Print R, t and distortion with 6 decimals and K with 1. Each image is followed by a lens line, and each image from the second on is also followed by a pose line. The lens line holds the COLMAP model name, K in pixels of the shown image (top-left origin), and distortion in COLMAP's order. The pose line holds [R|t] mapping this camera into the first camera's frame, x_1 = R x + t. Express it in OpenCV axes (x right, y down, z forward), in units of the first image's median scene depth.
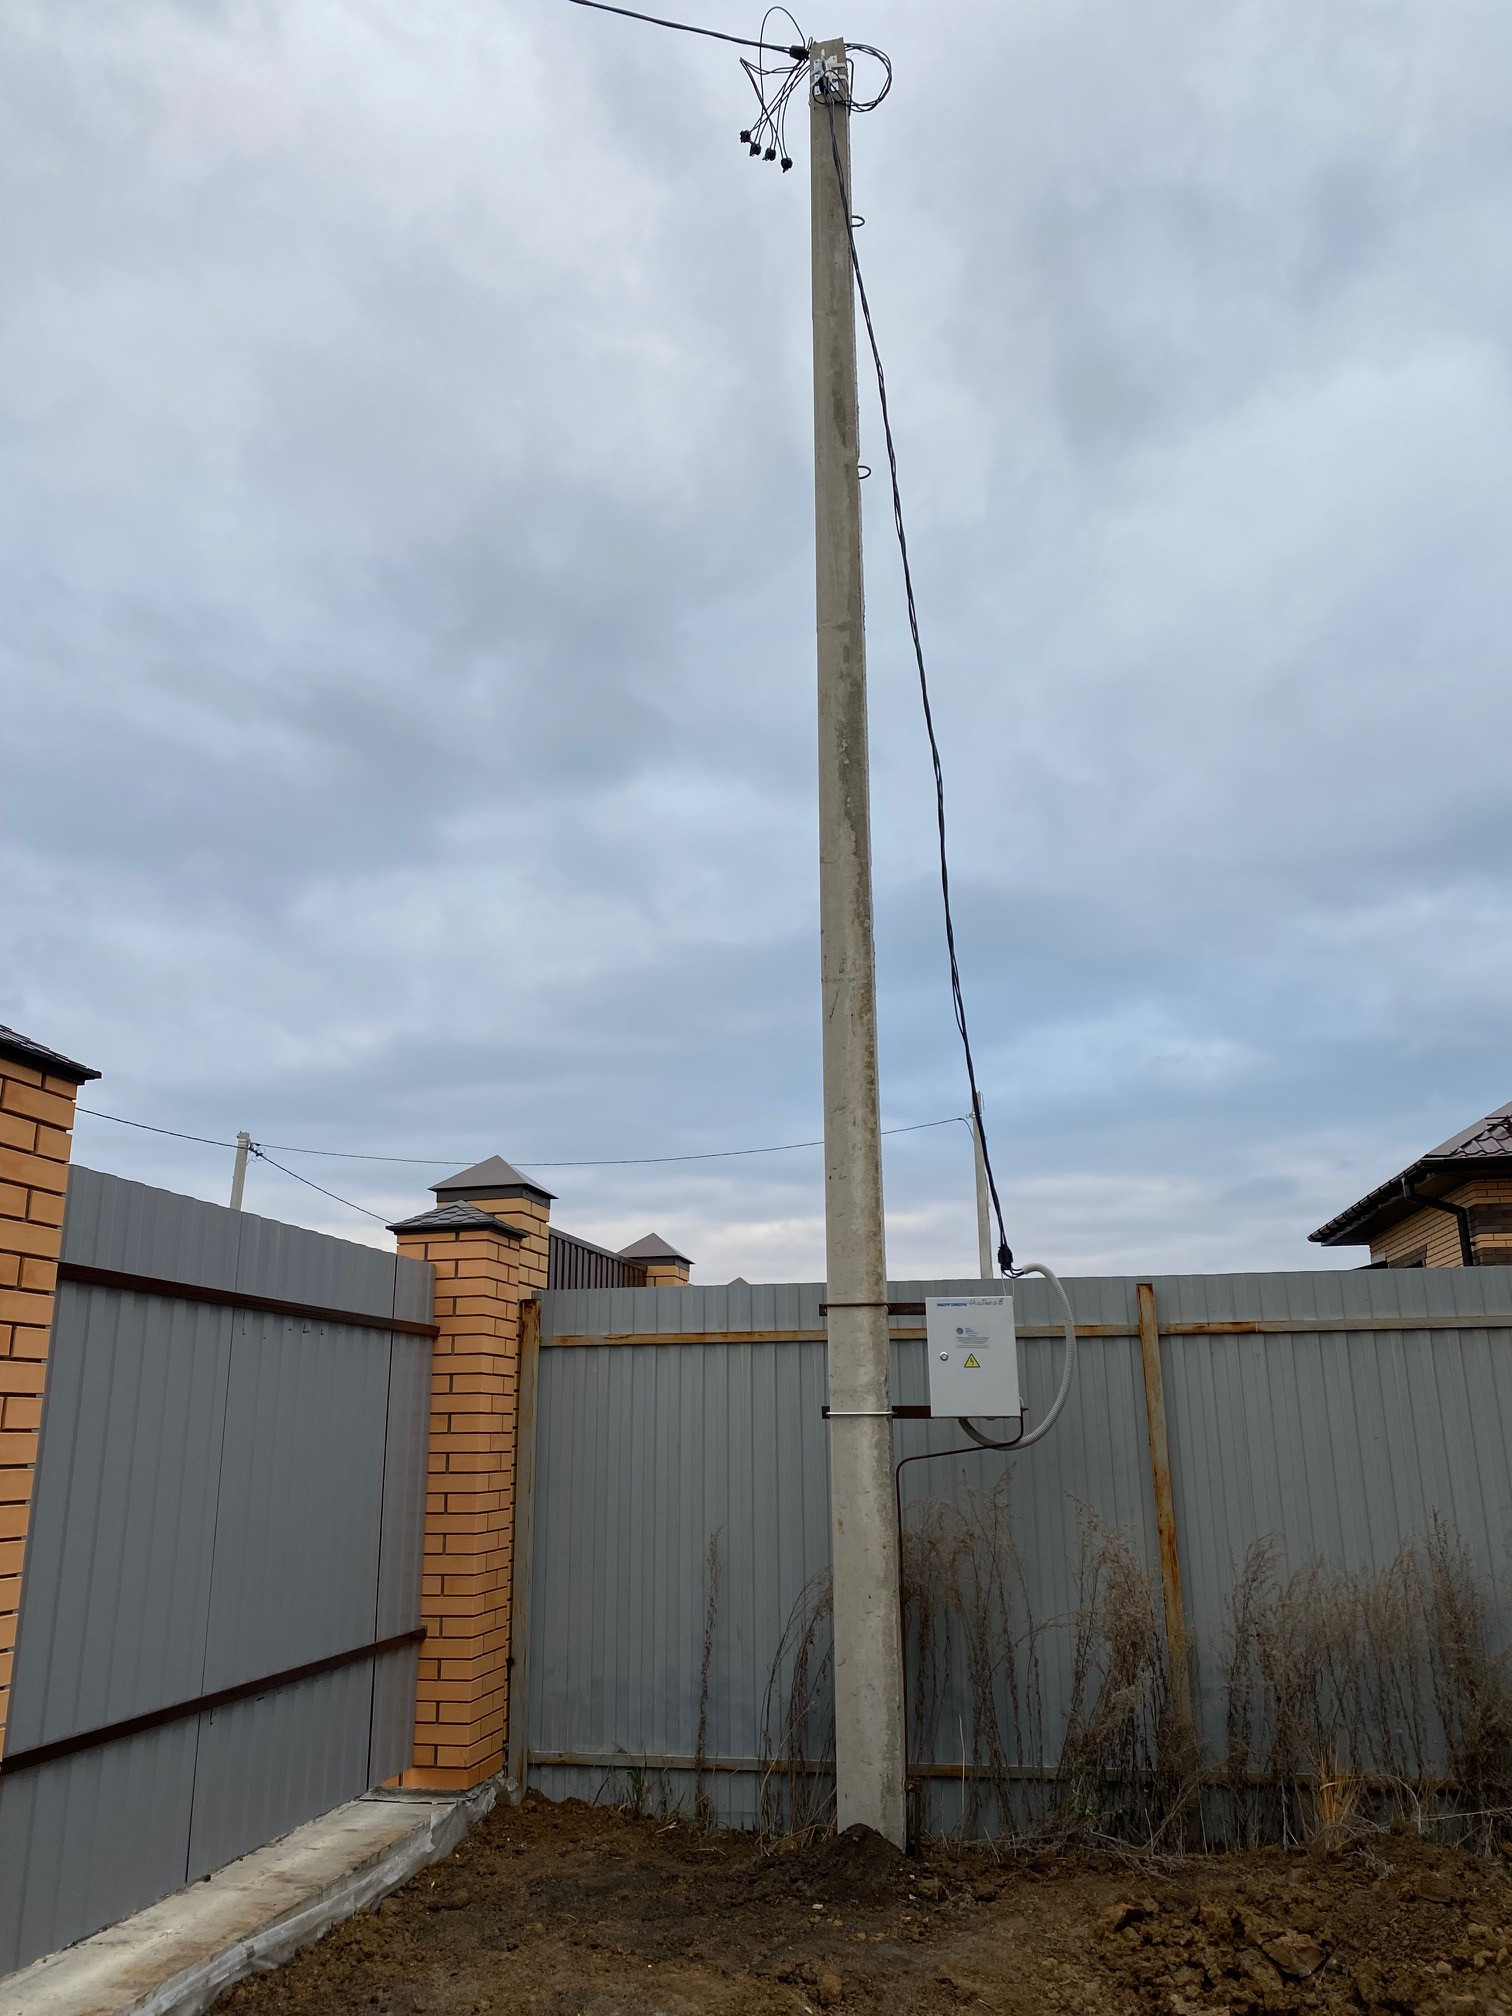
lens RADIAL K [[1546.3, 0, 738.3], [0, 1546.3, 1006.6], [0, 0, 1]] dist [0.049796, -0.050346]
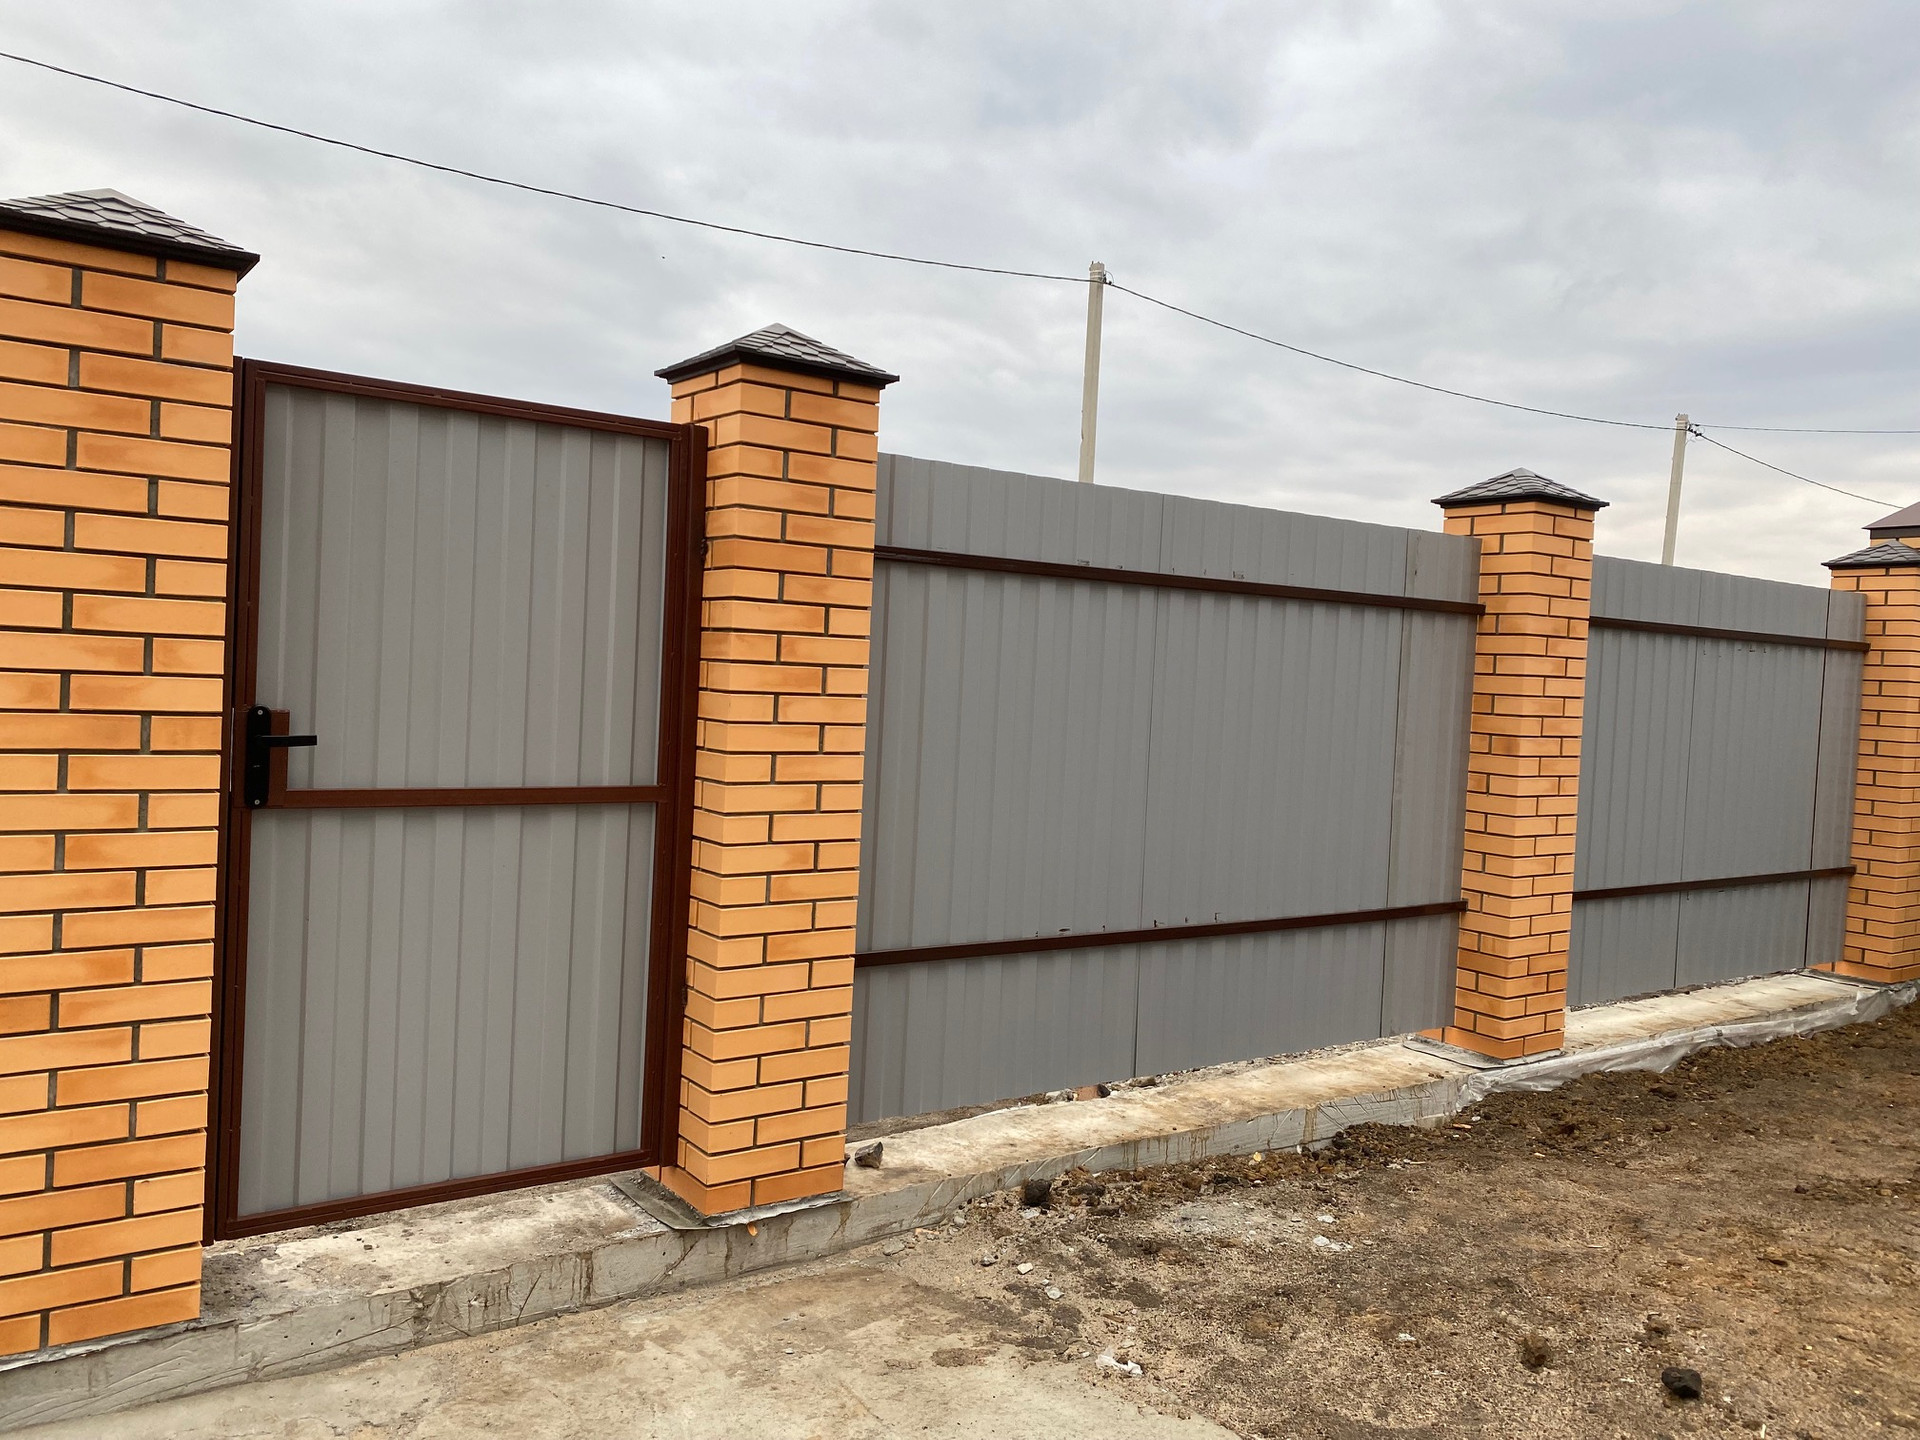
lens RADIAL K [[1472.6, 0, 945.0], [0, 1472.6, 725.9], [0, 0, 1]] dist [0.049796, -0.050346]
pose [[0.724870, 0.066546, -0.685665, 0.100389], [0.136500, 0.961714, 0.237642, -0.123674], [0.675227, -0.265853, 0.688034, -0.365318]]
